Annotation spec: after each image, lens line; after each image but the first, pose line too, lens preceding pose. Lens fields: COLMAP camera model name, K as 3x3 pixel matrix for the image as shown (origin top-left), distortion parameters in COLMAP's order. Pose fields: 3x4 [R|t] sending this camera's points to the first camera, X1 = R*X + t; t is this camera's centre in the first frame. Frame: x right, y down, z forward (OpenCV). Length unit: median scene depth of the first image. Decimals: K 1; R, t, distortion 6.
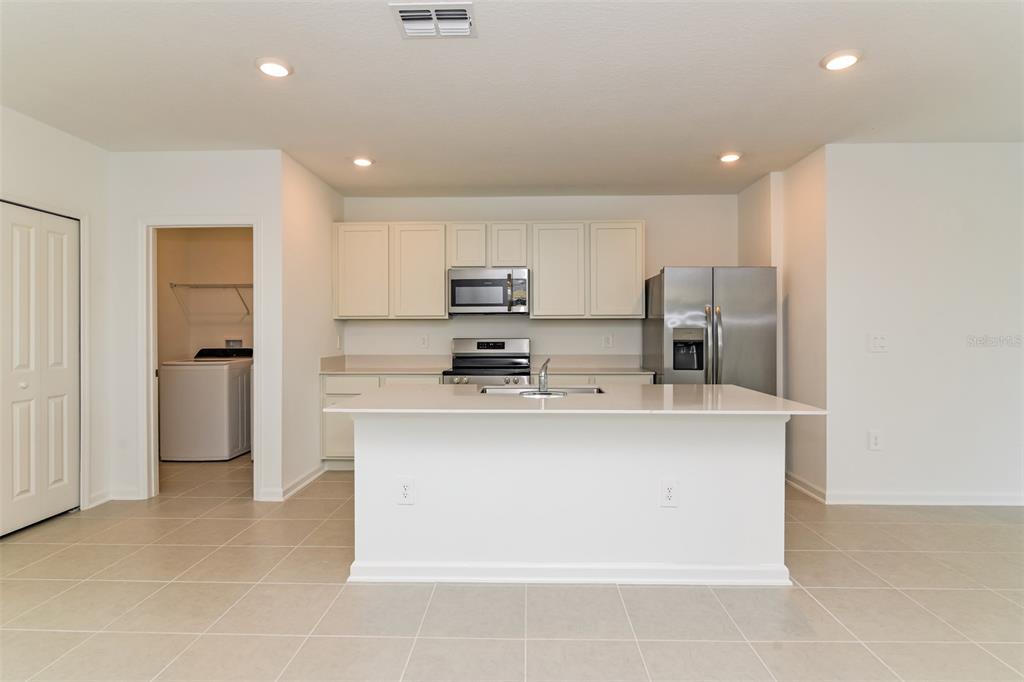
lens RADIAL K [[527.3, 0, 514.6], [0, 527.3, 336.2], [0, 0, 1]] dist [-0.012884, -0.000261]
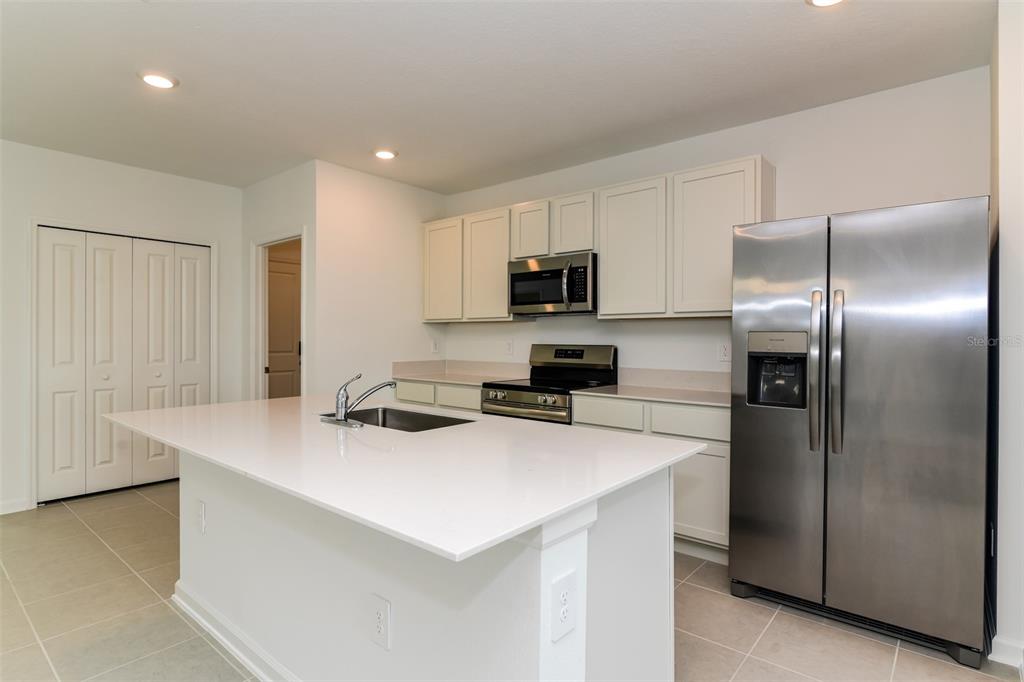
lens RADIAL K [[533.6, 0, 510.3], [0, 533.6, 327.5], [0, 0, 1]] dist [-0.014623, -0.000136]
pose [[0.777703, -0.005457, -0.628608, 0.409478], [-0.008886, 0.999767, -0.019673, -0.005482], [0.628569, 0.020885, 0.777474, 0.340662]]
